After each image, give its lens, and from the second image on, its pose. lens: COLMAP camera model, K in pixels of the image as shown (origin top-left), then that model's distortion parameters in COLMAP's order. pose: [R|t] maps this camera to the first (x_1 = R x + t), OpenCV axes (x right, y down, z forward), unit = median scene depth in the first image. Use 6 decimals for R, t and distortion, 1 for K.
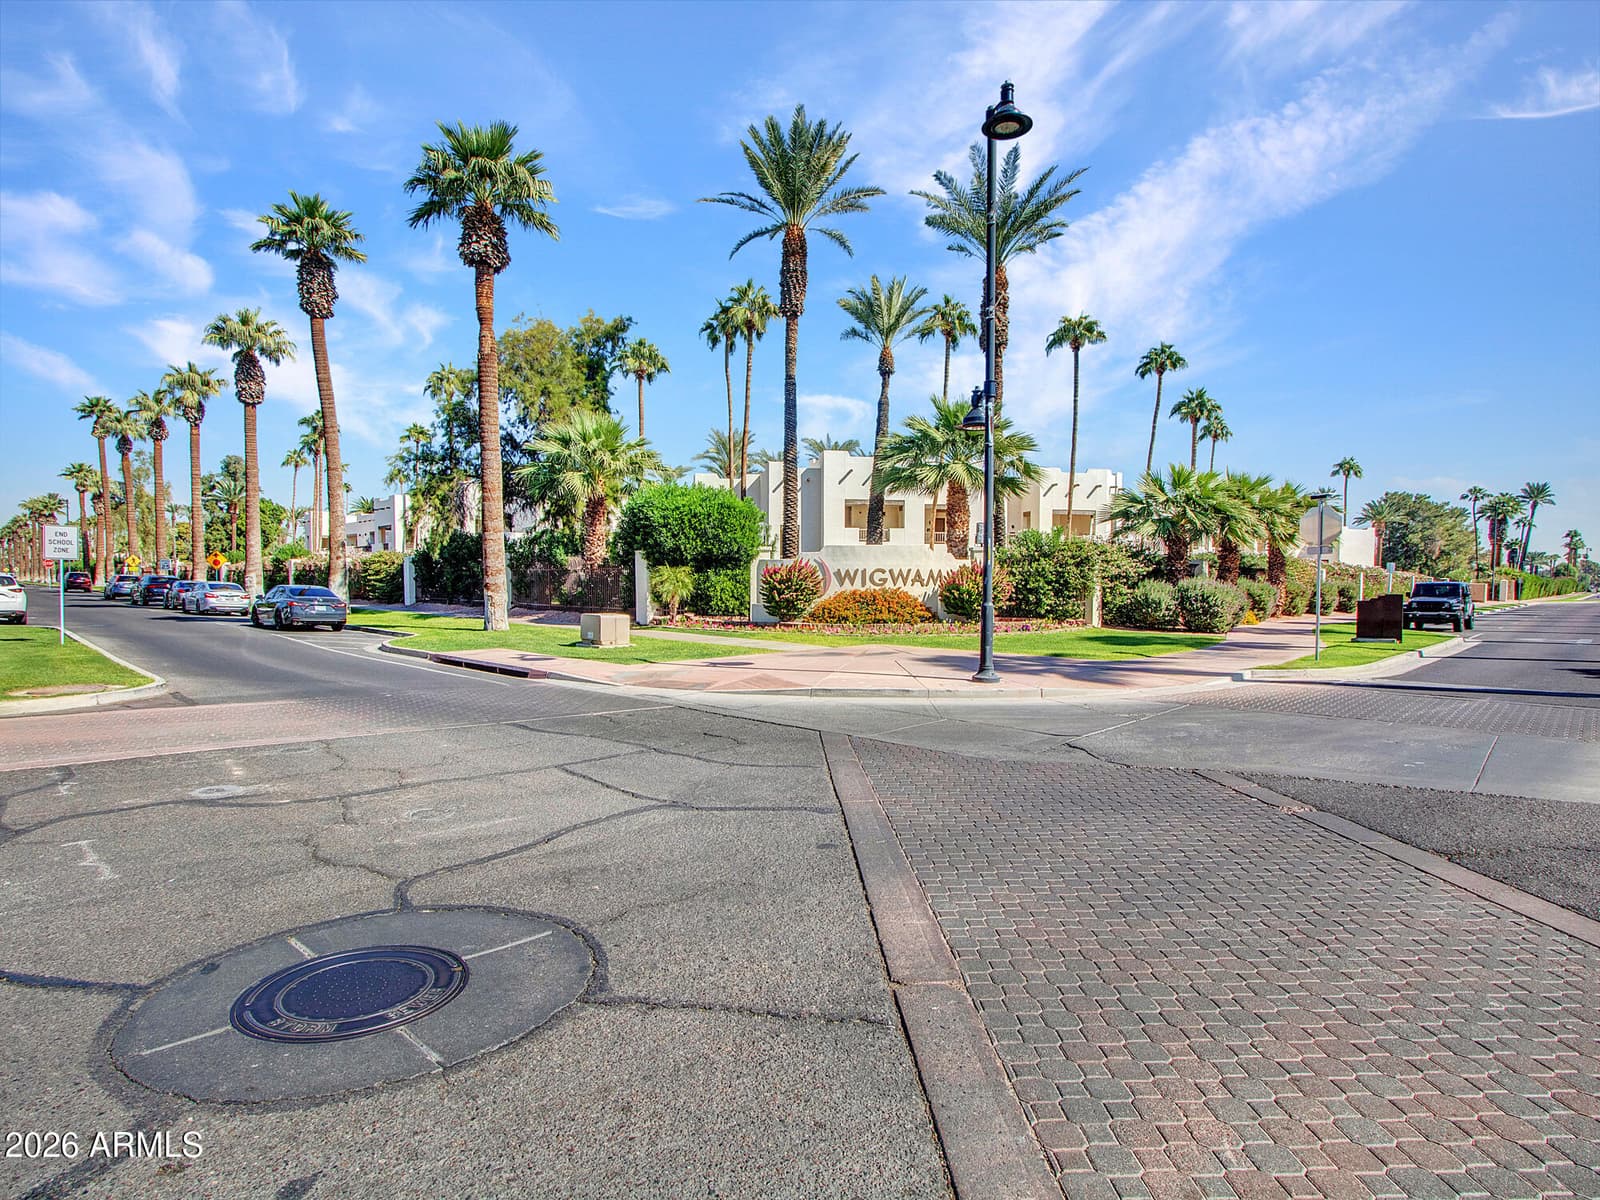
lens RADIAL K [[860.5, 0, 801.7], [0, 860.5, 620.0], [0, 0, 1]] dist [-0.002582, -0.000772]
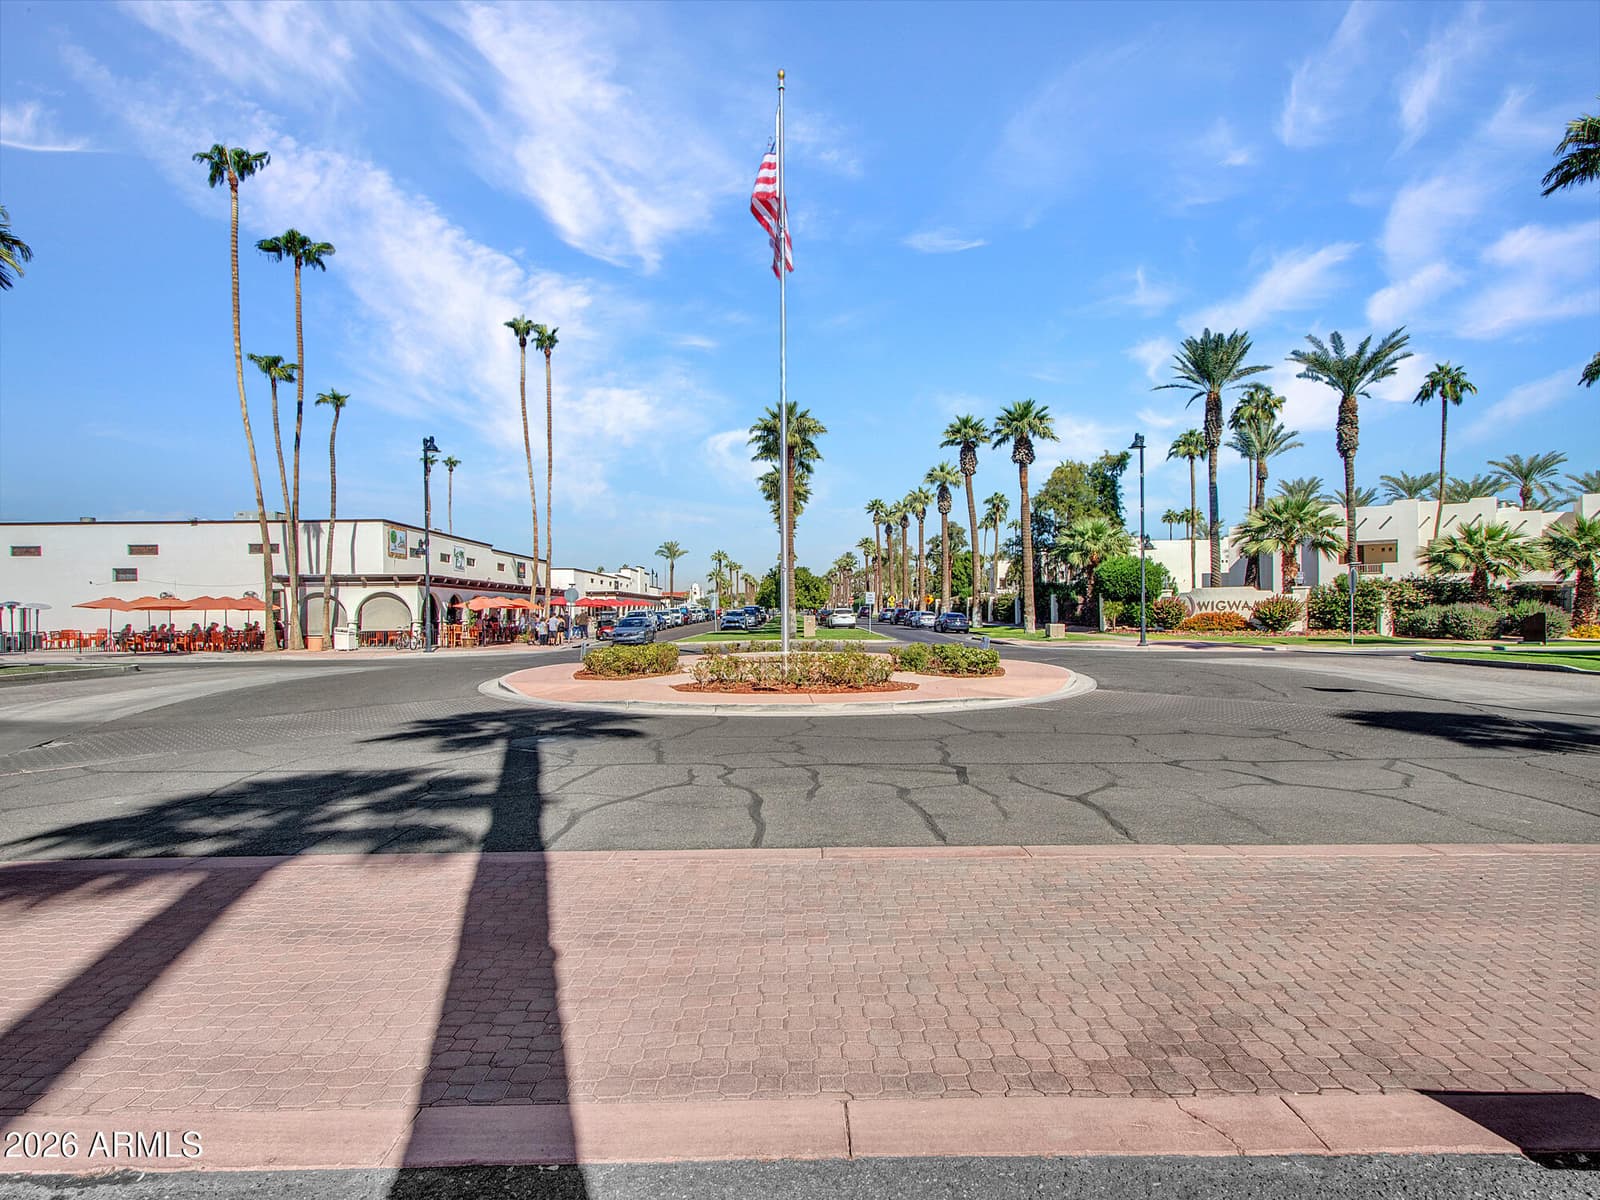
lens RADIAL K [[860.5, 0, 801.7], [0, 860.5, 620.0], [0, 0, 1]] dist [-0.002582, -0.000772]
pose [[0.720501, -0.001784, -0.693452, 0.535168], [-0.020503, 0.999505, -0.023873, 0.031186], [0.693151, 0.031418, 0.720107, -0.680621]]
